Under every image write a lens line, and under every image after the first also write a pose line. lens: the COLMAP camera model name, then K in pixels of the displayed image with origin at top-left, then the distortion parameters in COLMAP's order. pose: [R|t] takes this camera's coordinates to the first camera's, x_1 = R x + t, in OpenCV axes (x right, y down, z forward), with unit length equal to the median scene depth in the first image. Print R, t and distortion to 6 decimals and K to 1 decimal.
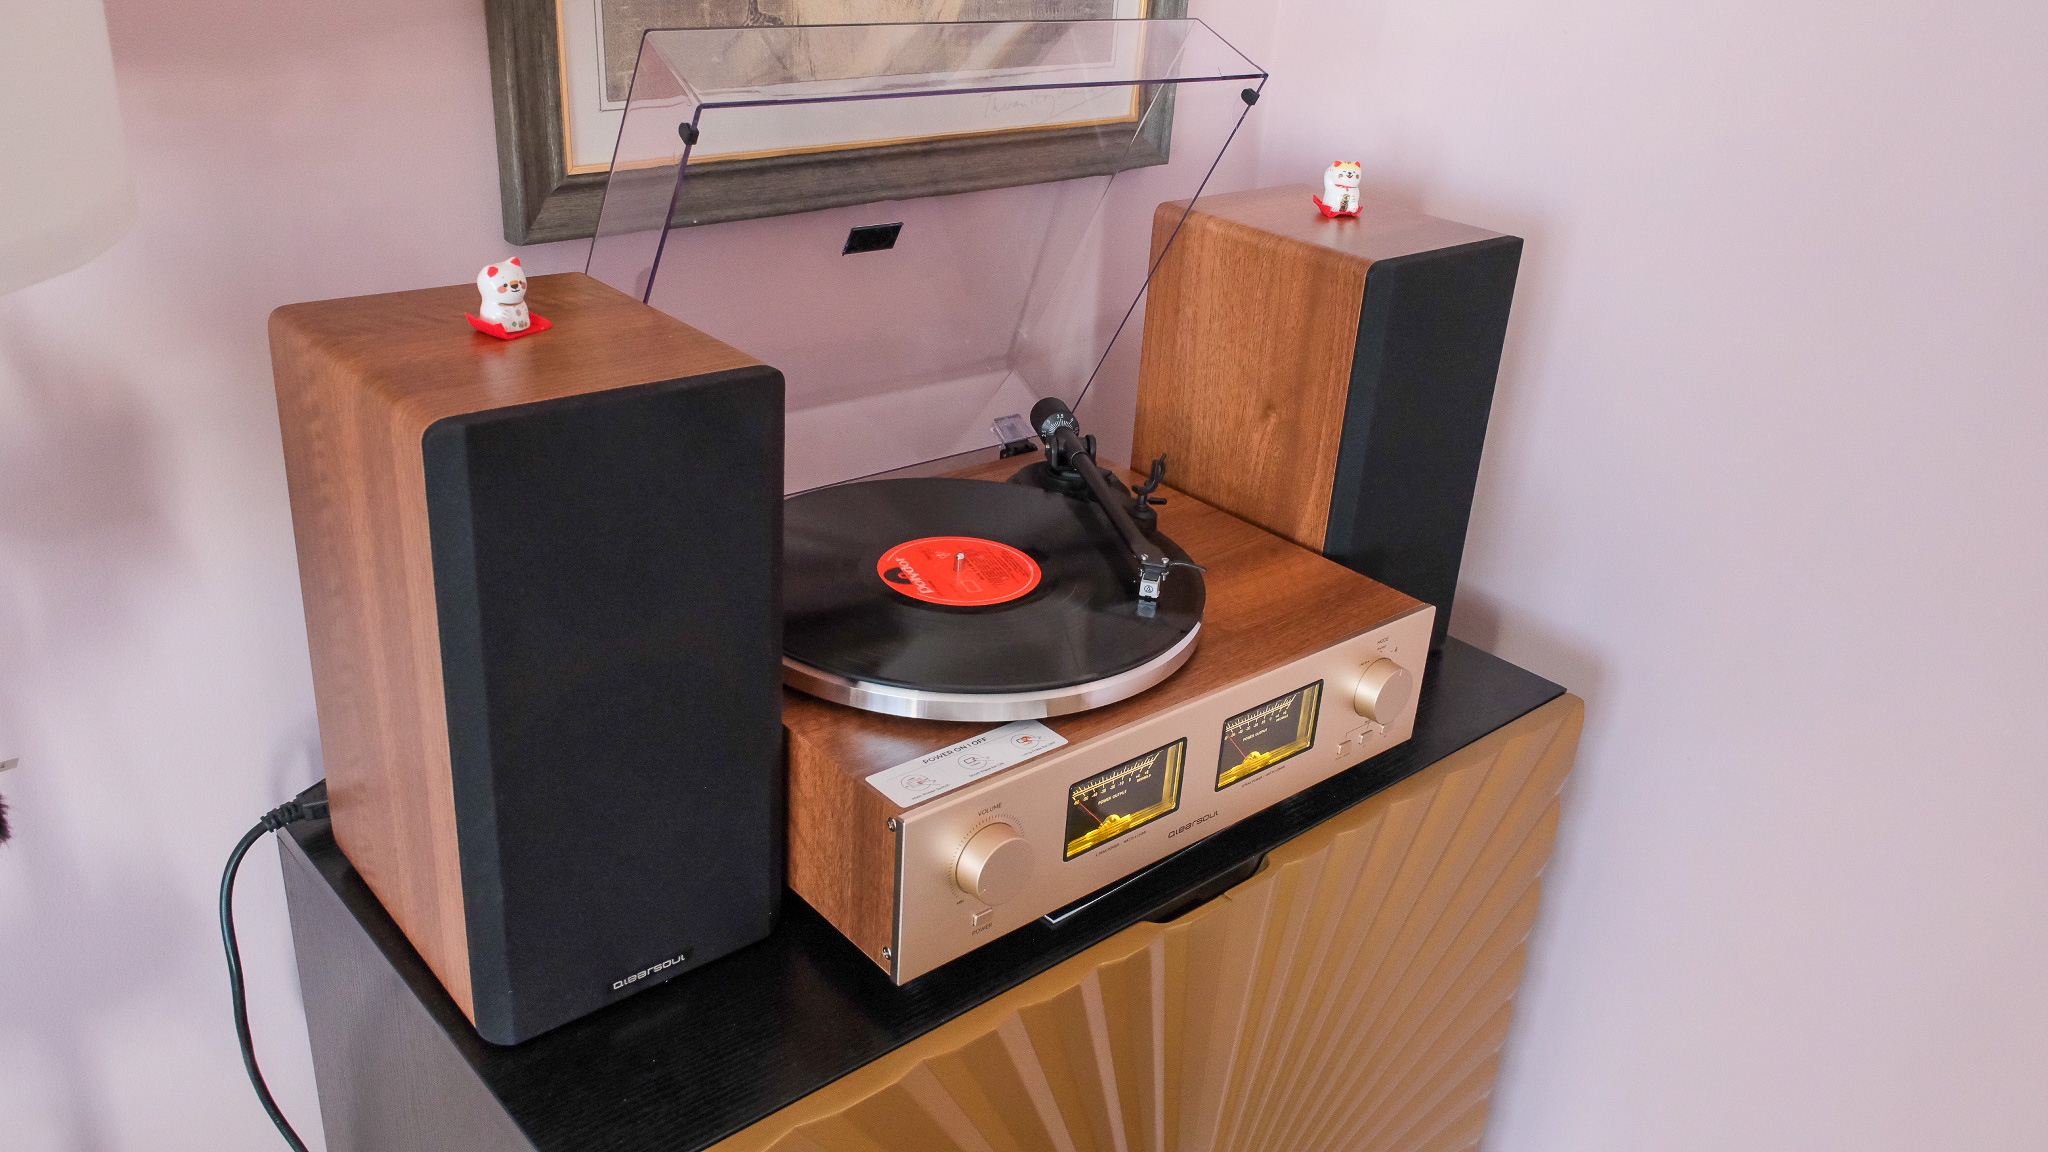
lens RADIAL K [[1701.9, 0, 1024.0], [0, 1701.9, 576.0], [0, 0, 1]] dist [-0.019108, -0.004029]
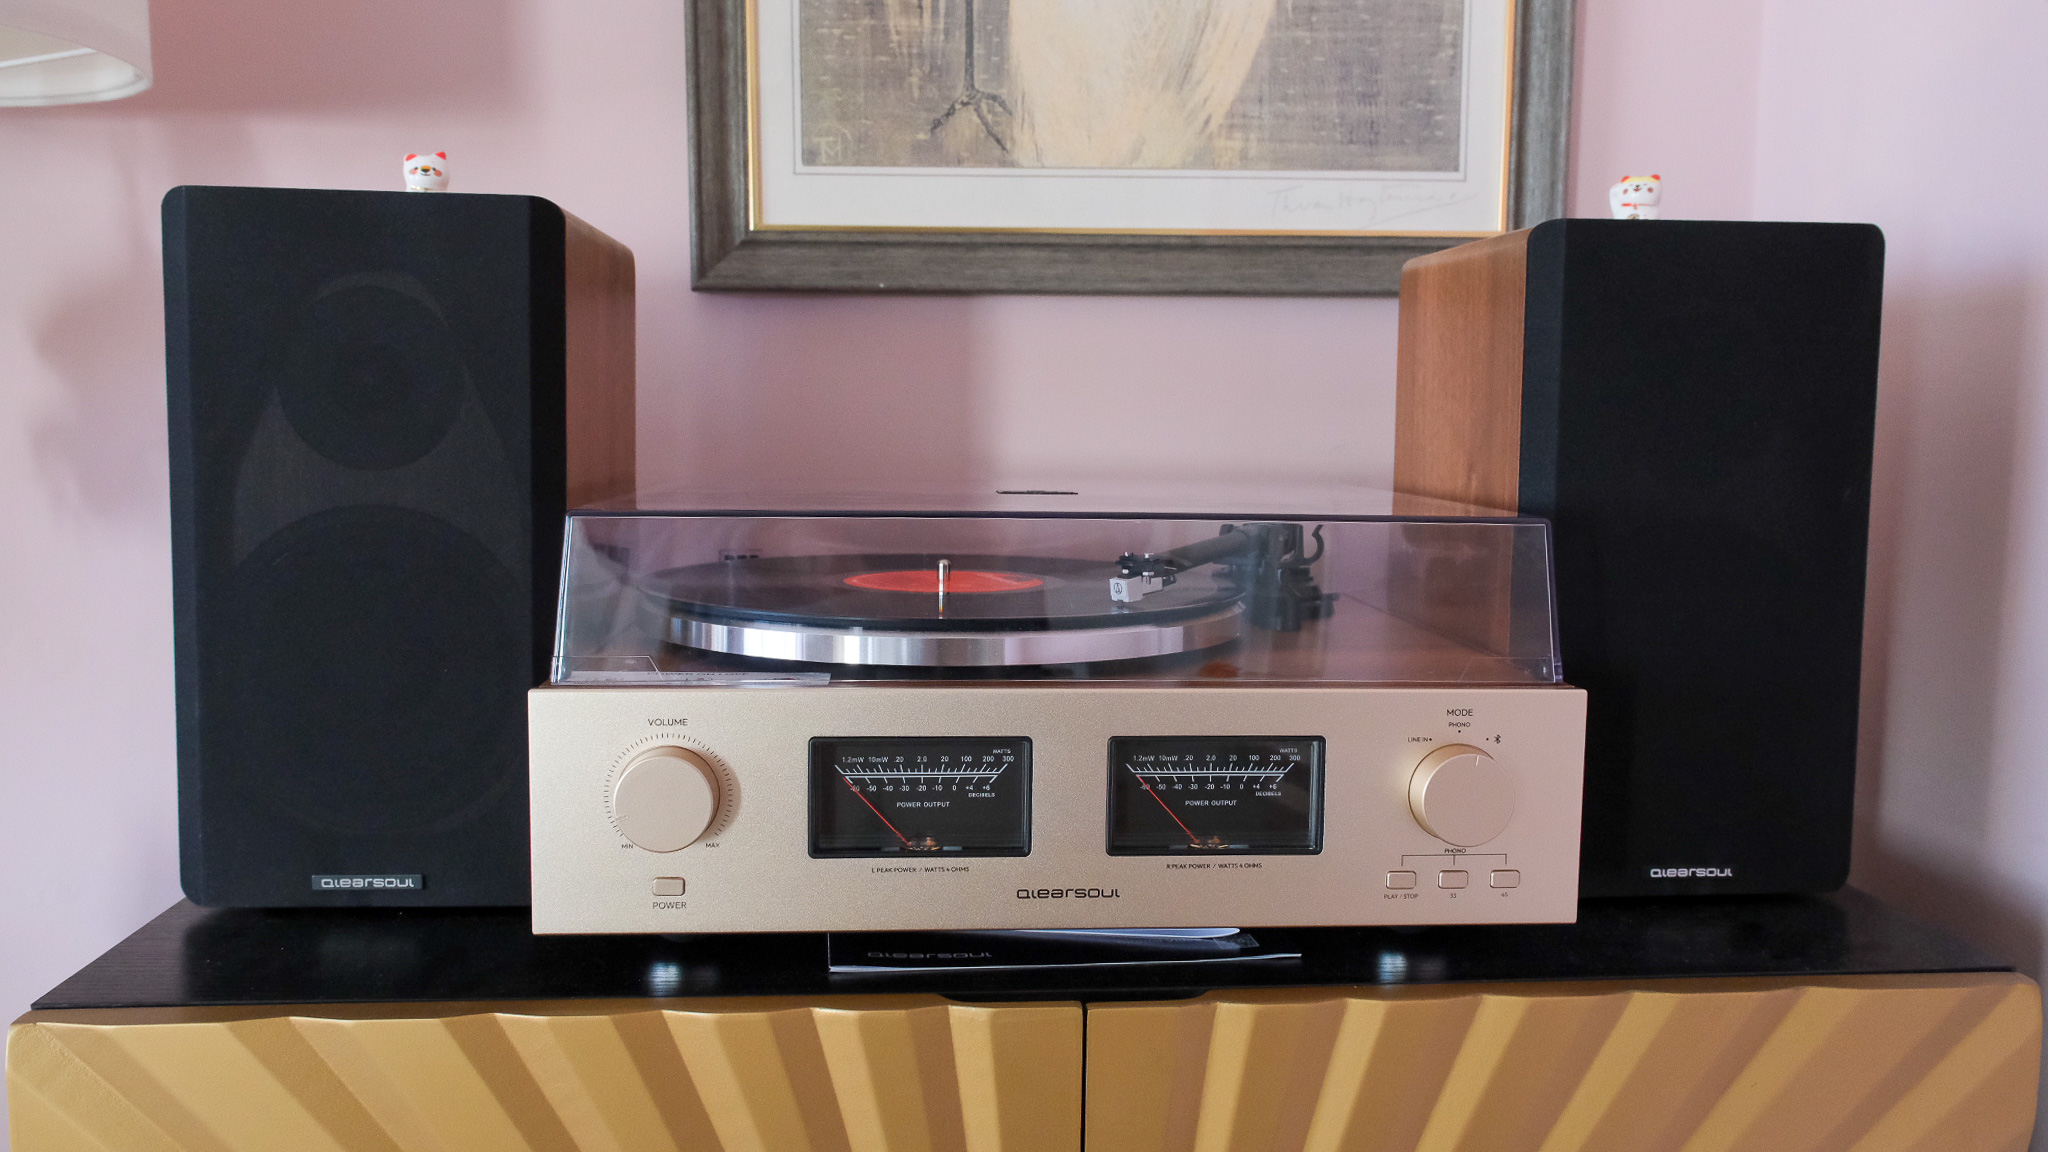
lens RADIAL K [[1701.9, 0, 1024.0], [0, 1701.9, 576.0], [0, 0, 1]] dist [-0.019108, -0.004029]
pose [[0.785741, -0.005806, -0.618528, 0.498288], [-0.222042, 0.930661, -0.290805, 0.223011], [0.577328, 0.365837, 0.729970, 0.417467]]
